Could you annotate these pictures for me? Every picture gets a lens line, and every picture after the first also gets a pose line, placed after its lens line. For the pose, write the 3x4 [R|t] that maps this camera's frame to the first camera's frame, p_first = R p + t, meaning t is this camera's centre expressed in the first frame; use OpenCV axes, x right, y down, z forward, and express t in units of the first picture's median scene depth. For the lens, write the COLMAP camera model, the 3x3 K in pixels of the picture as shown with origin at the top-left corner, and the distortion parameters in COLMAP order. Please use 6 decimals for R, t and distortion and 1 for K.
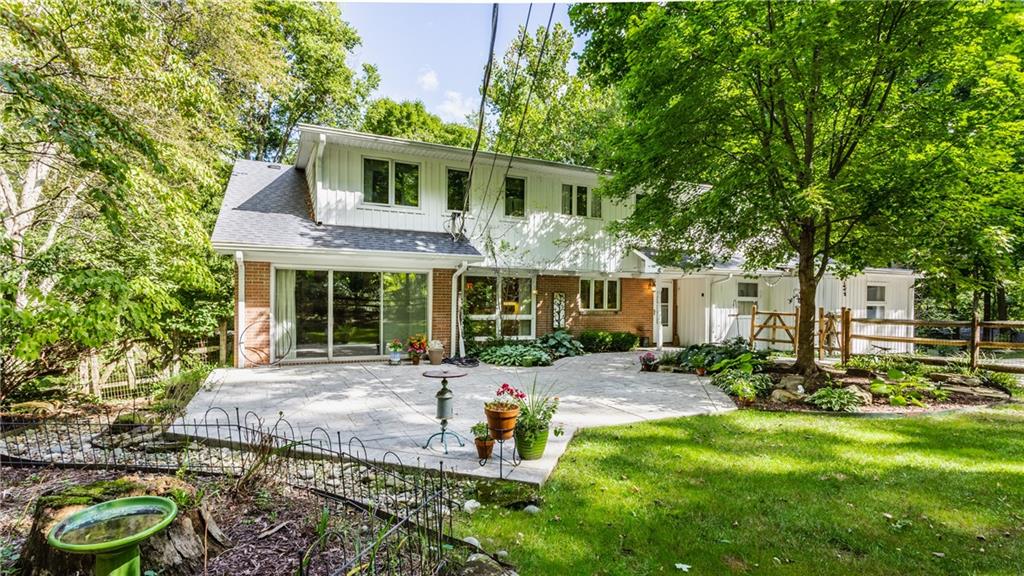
lens RADIAL K [[511.3, 0, 516.1], [0, 511.3, 317.0], [0, 0, 1]] dist [-0.000156, 0.000222]
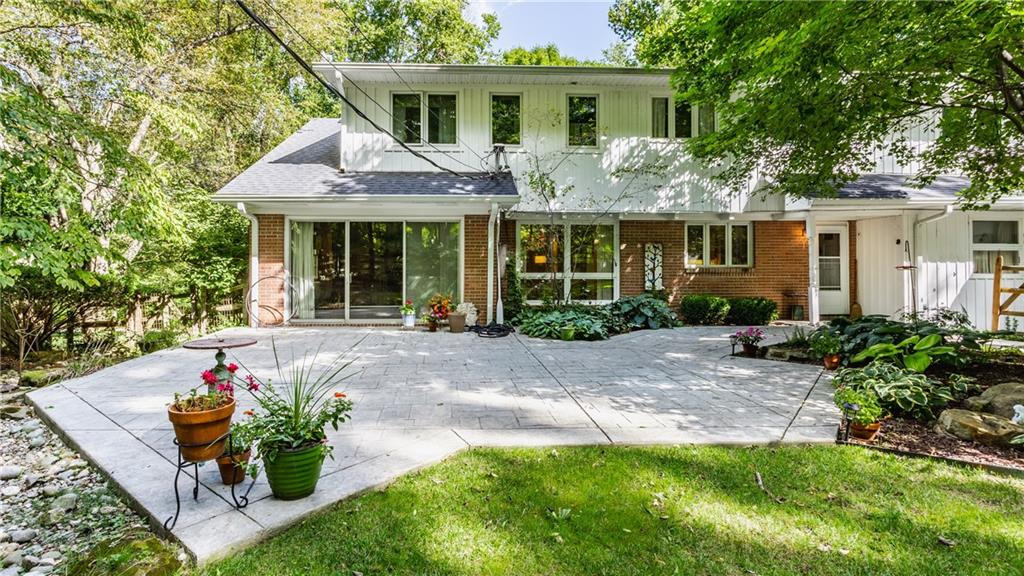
lens RADIAL K [[544.4, 0, 458.9], [0, 544.4, 263.2], [0, 0, 1]] dist [0.002416, 0.001435]
pose [[0.914231, -0.010915, -0.405045, 0.169154], [-0.003649, 0.999375, -0.035167, 0.012091], [0.405176, 0.033629, 0.913620, 0.184944]]
